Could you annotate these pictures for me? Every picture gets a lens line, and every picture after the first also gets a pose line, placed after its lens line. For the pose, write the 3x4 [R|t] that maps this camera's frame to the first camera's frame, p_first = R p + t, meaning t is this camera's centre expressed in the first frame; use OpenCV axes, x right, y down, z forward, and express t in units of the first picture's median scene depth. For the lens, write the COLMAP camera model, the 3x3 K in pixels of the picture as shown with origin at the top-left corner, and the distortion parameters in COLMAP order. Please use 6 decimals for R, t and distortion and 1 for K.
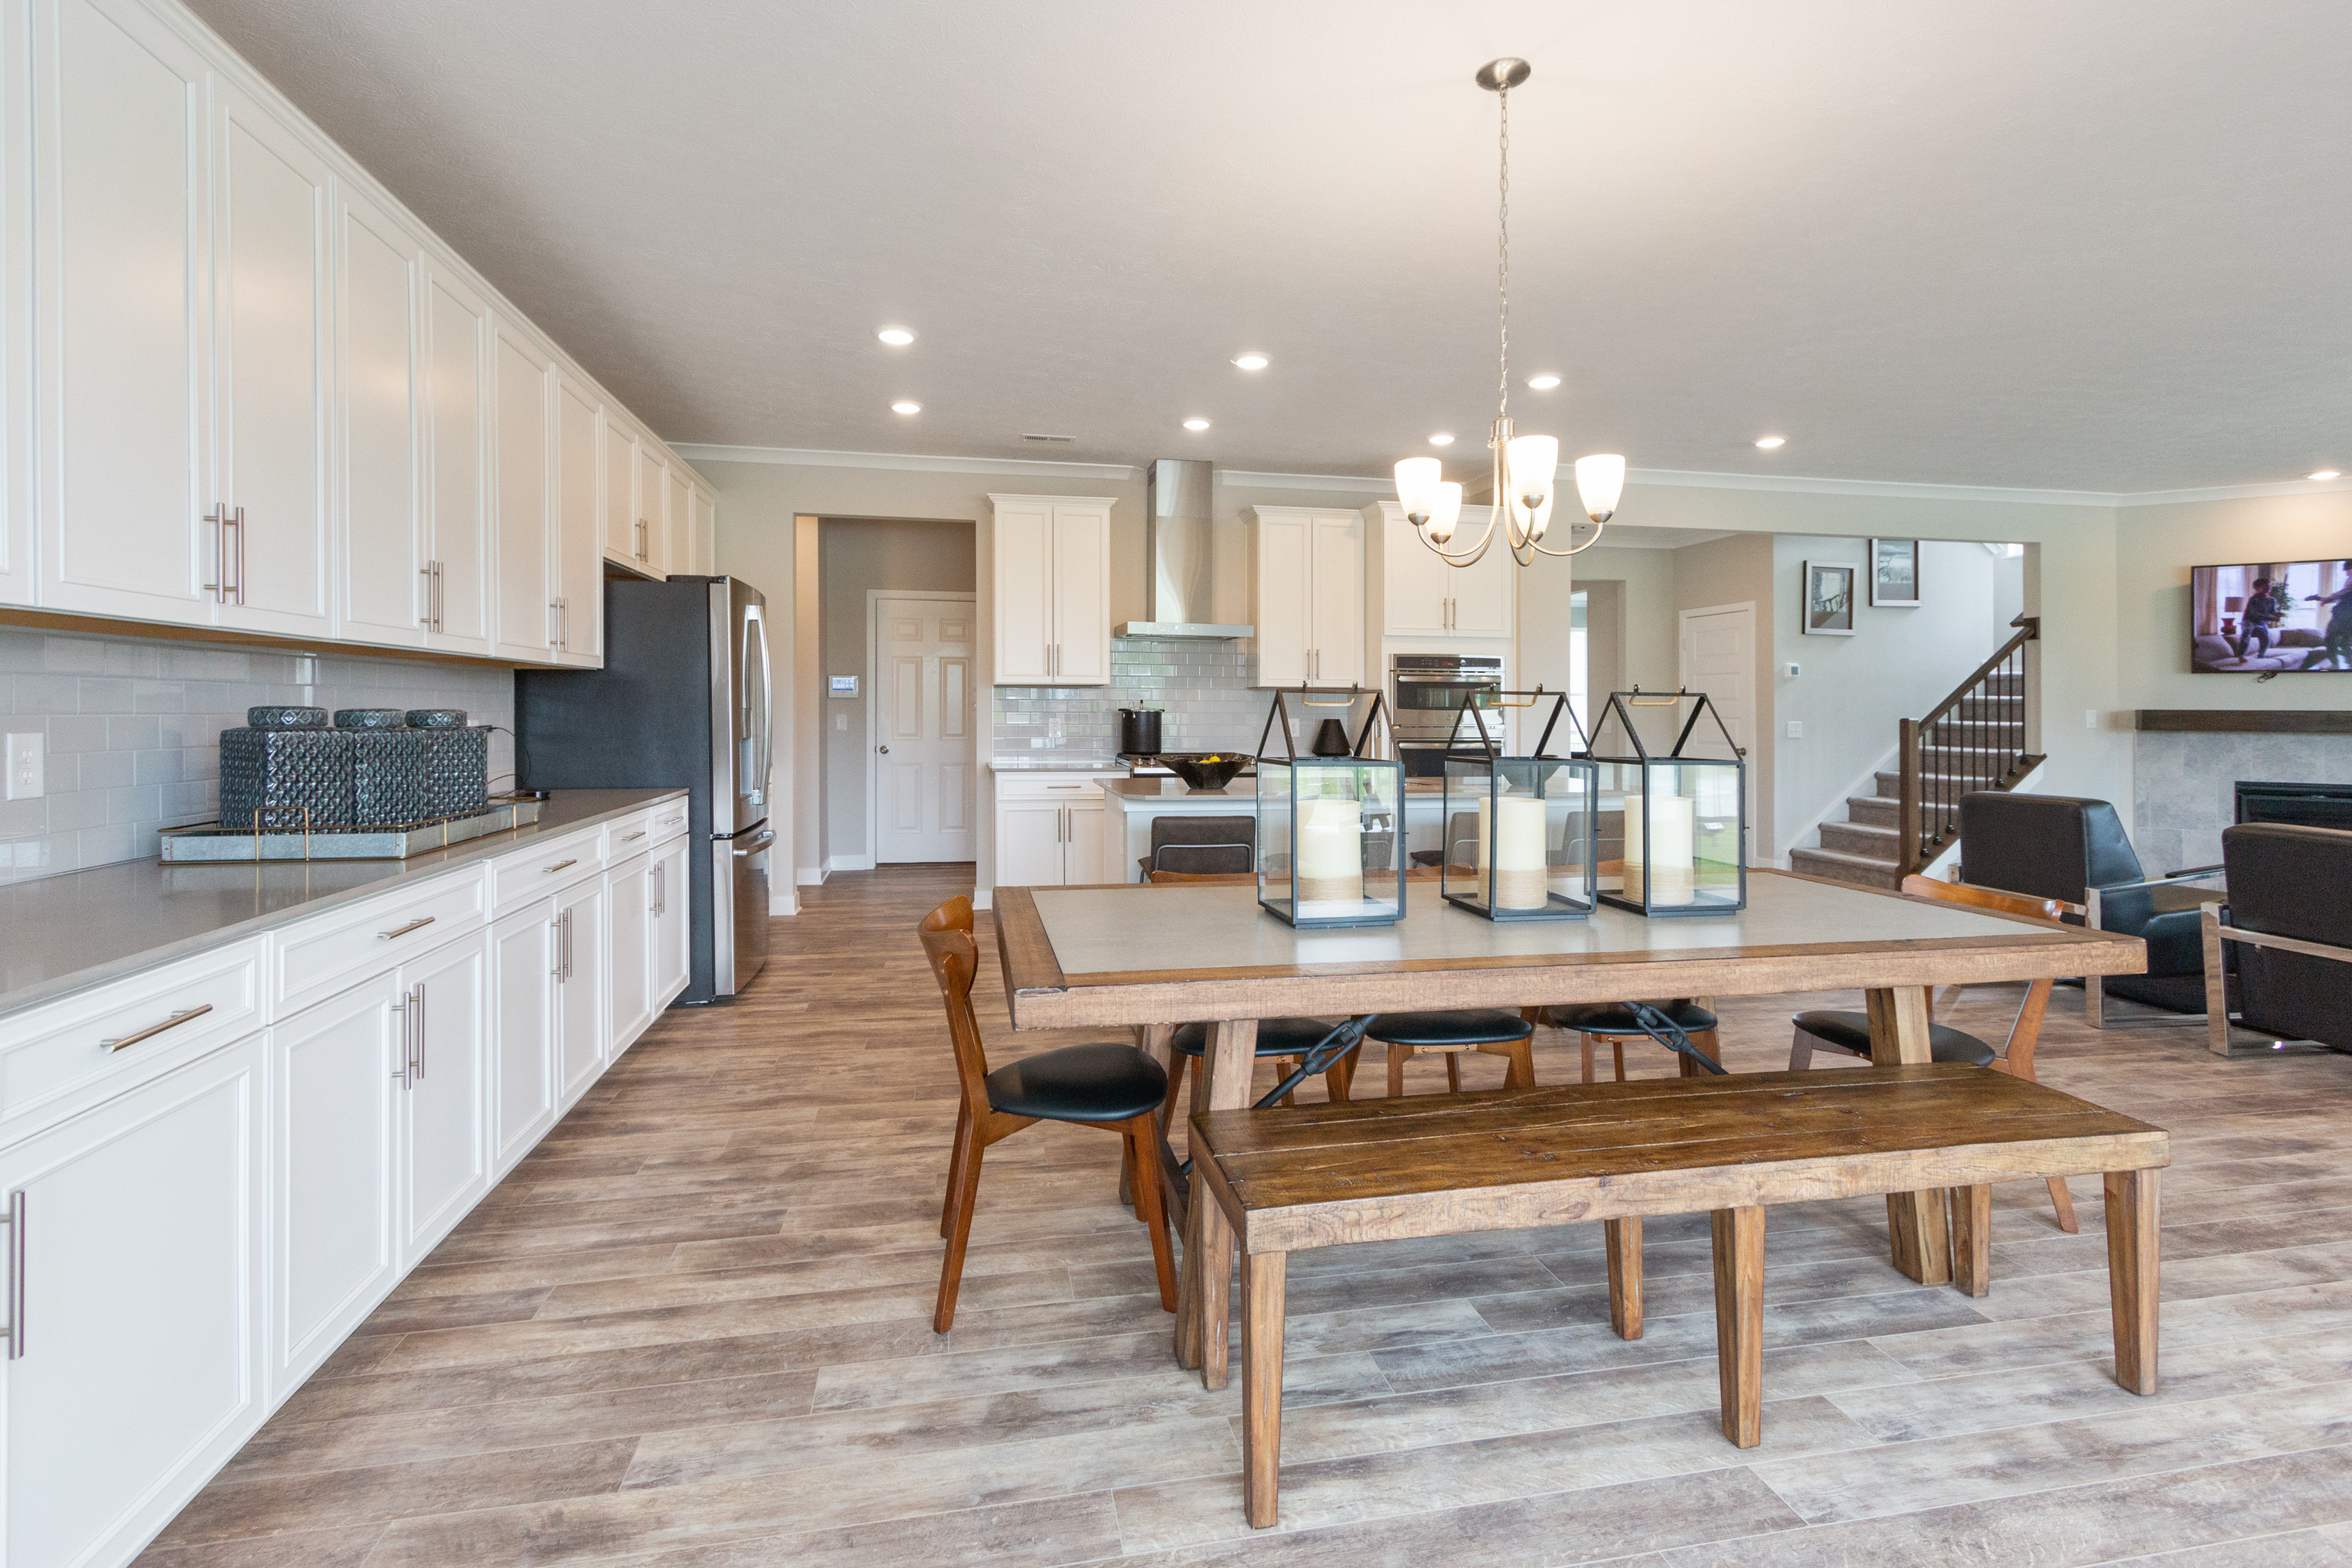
lens RADIAL K [[1101.4, 0, 1117.7], [0, 1101.4, 709.4], [0, 0, 1]] dist [0.001939, -0.000450]
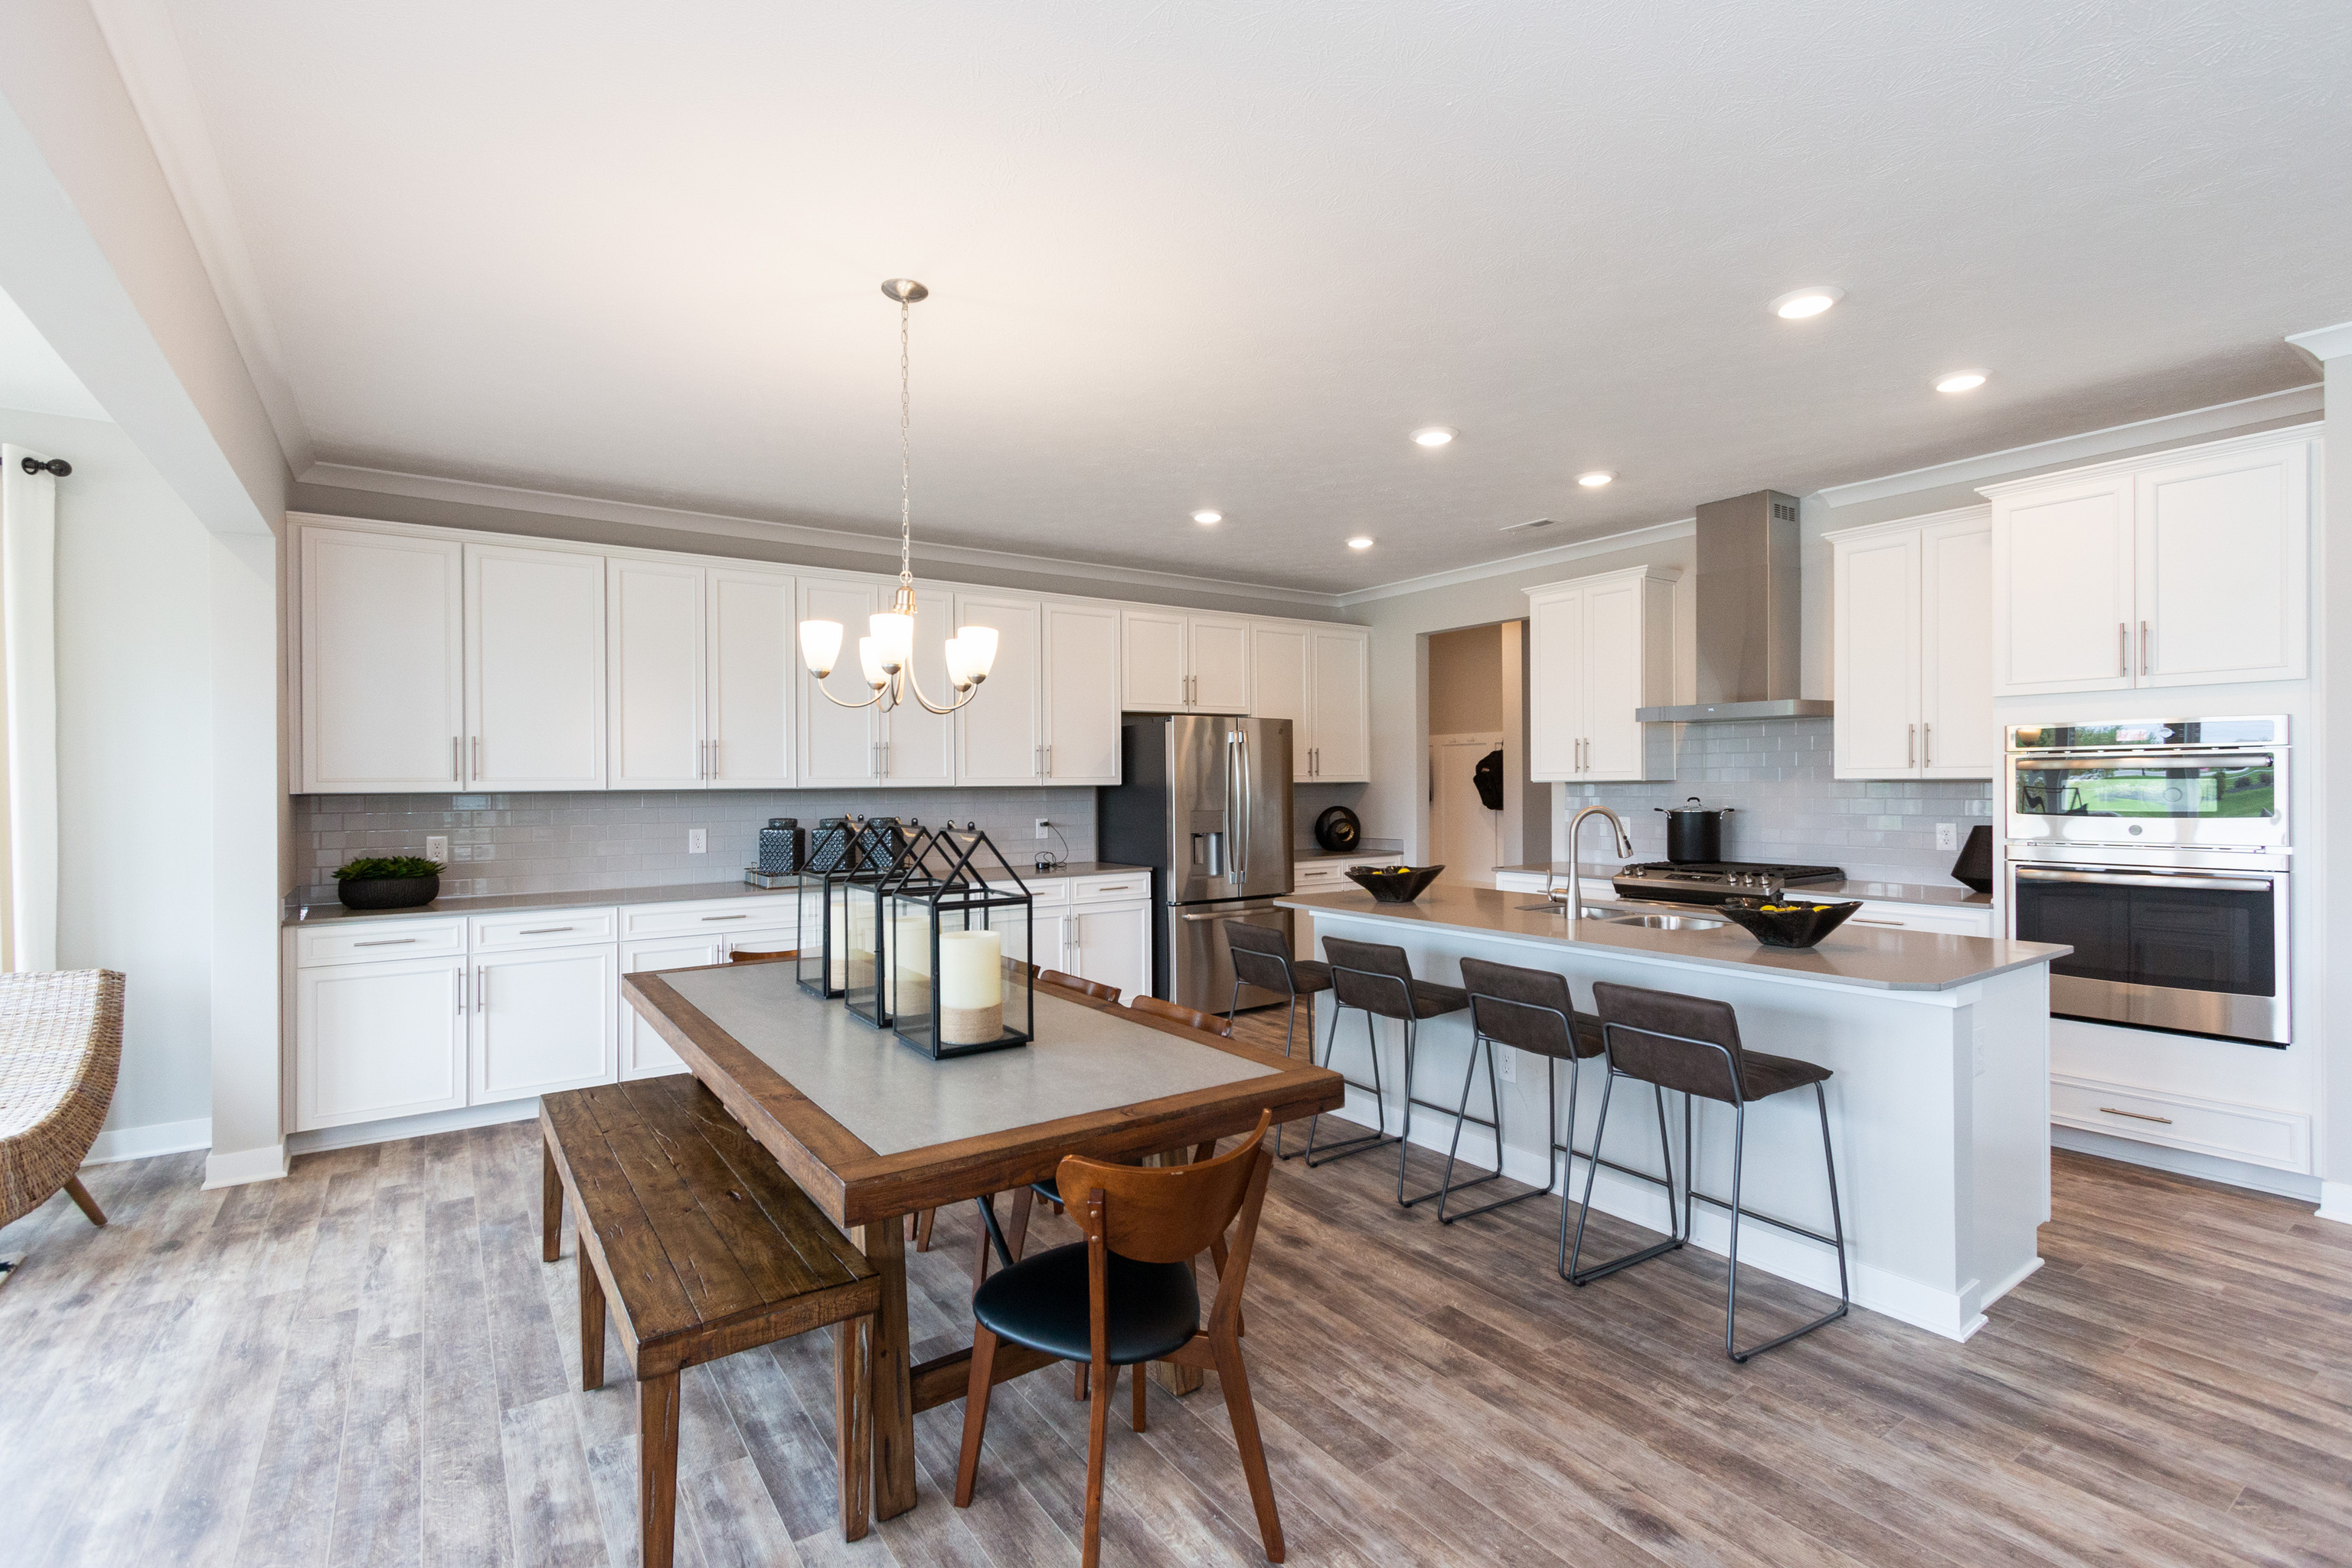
lens RADIAL K [[1101.4, 0, 1214.2], [0, 1101.4, 779.0], [0, 0, 1]] dist [0.001939, -0.000450]
pose [[0.425980, -0.017509, -0.904563, 0.579700], [0.014056, 0.999820, -0.012734, -0.016866], [0.904623, -0.007290, 0.426150, 0.304536]]
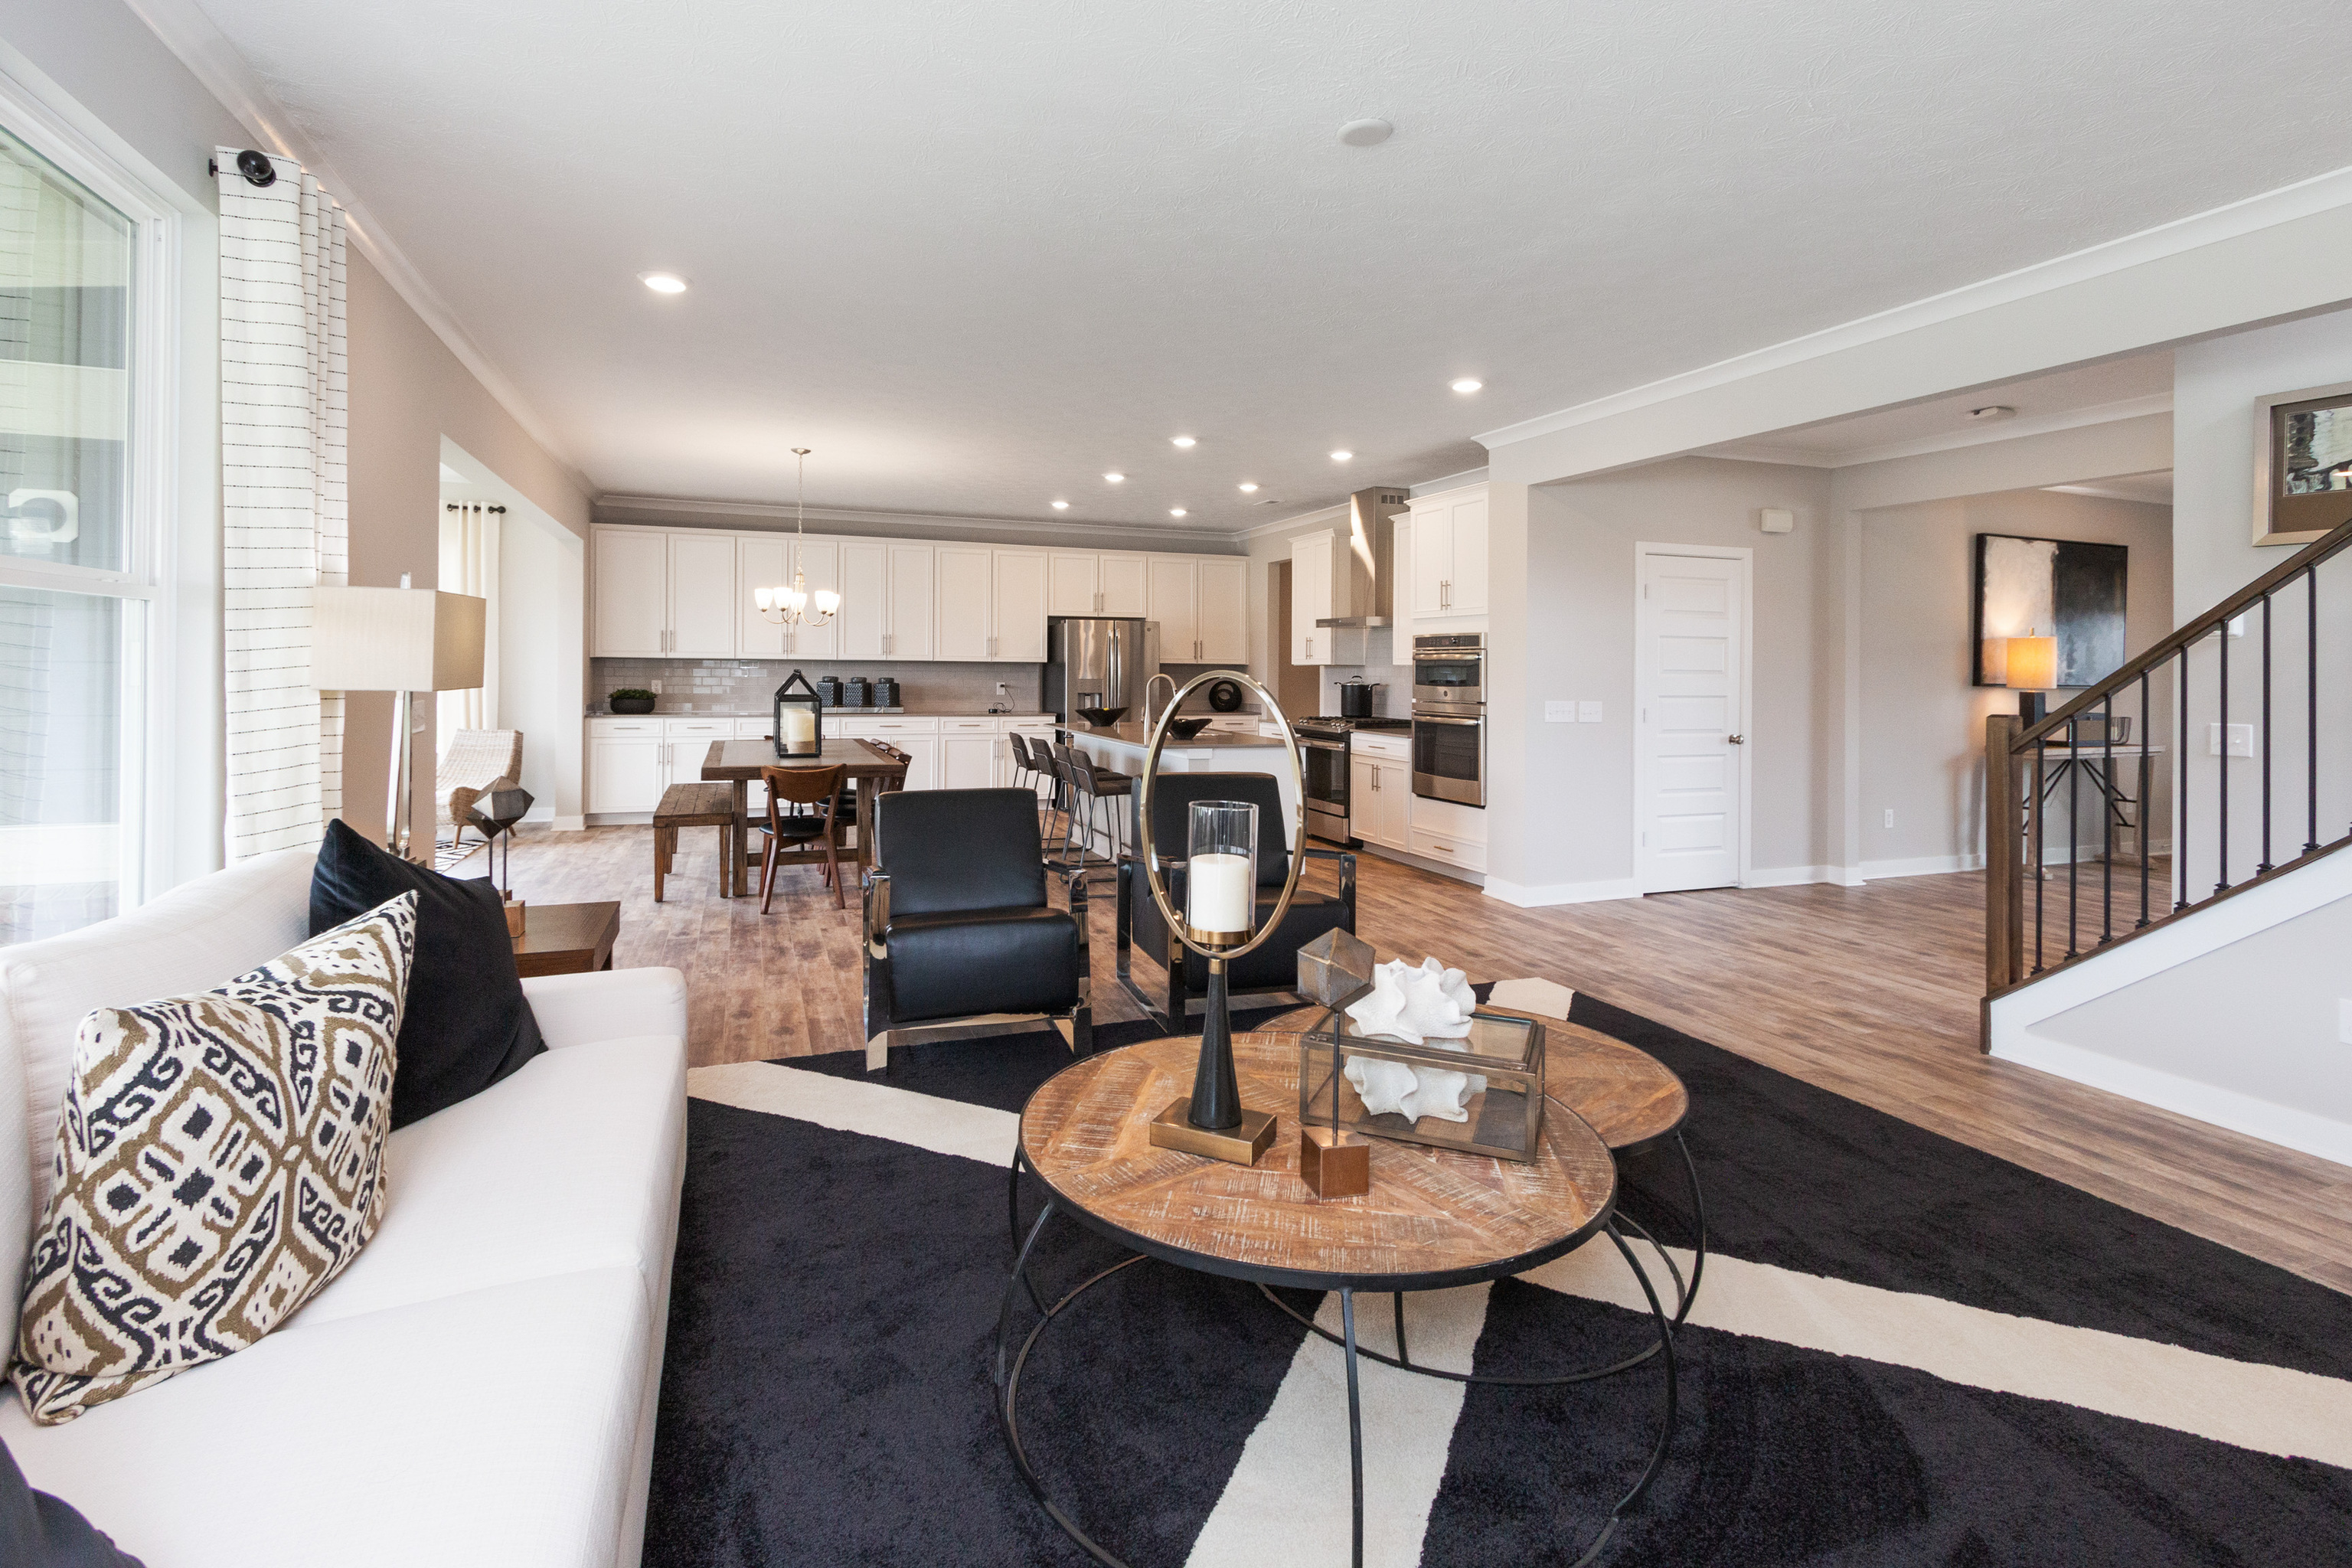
lens RADIAL K [[1101.4, 0, 1210.9], [0, 1101.4, 676.1], [0, 0, 1]] dist [0.001939, -0.000450]
pose [[0.222728, -0.000864, -0.974880, 1.207848], [-0.008284, 0.999962, -0.002779, -0.003837], [0.974845, 0.008695, 0.222713, 0.516826]]
